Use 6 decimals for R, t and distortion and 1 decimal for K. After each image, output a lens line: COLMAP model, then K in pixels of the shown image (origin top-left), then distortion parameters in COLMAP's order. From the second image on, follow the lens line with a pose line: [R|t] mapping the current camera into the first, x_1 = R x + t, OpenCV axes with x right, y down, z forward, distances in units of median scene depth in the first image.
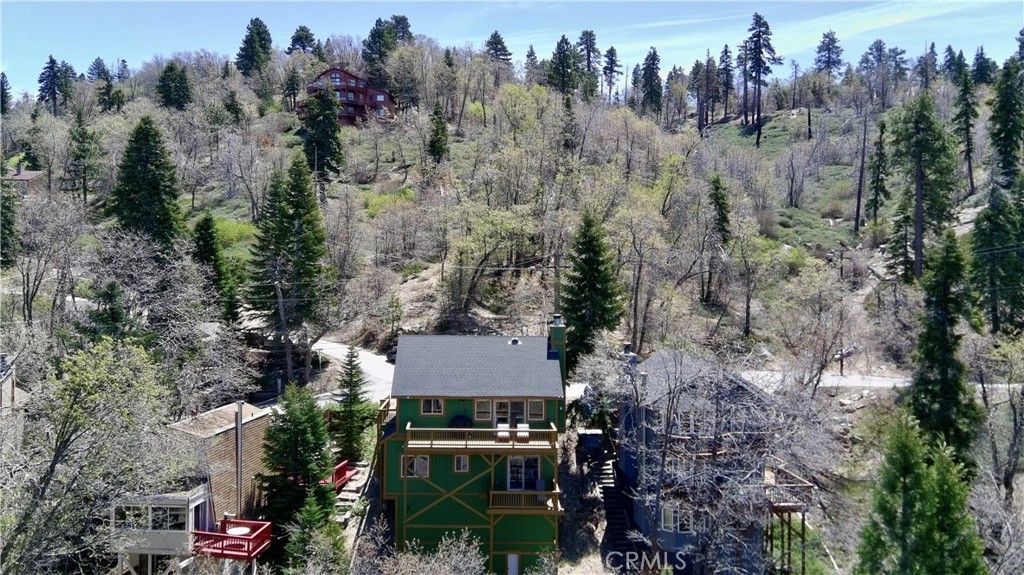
lens RADIAL K [[832.5, 0, 506.1], [0, 832.5, 287.1], [0, 0, 1]] dist [0.089177, -0.001402]
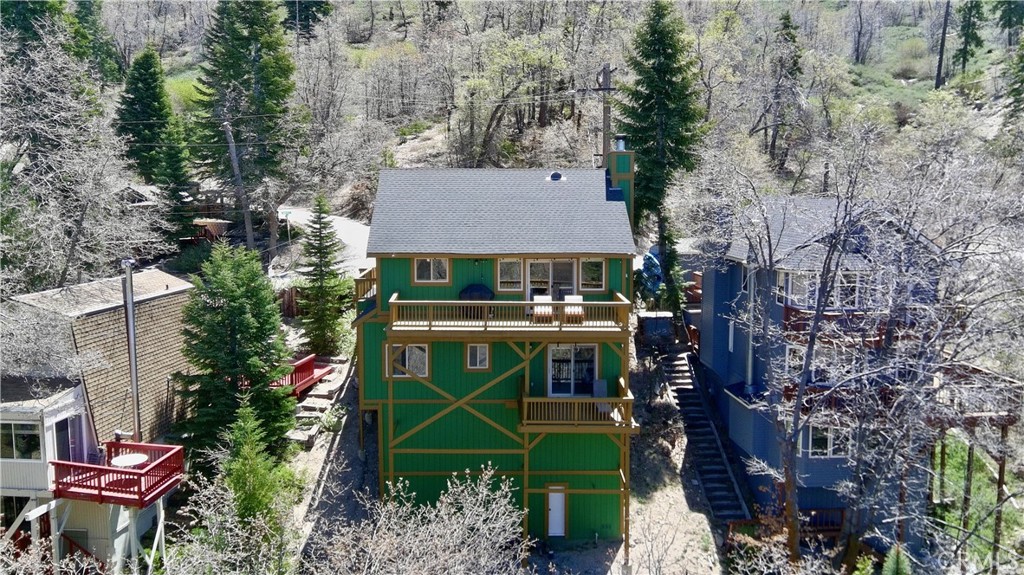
lens RADIAL K [[832.5, 0, 506.1], [0, 832.5, 287.1], [0, 0, 1]] dist [0.089177, -0.001402]
pose [[0.999886, -0.006061, -0.013824, -0.020604], [0.007623, 0.993239, 0.115835, 0.076928], [0.013029, -0.115927, 0.993172, 0.337509]]
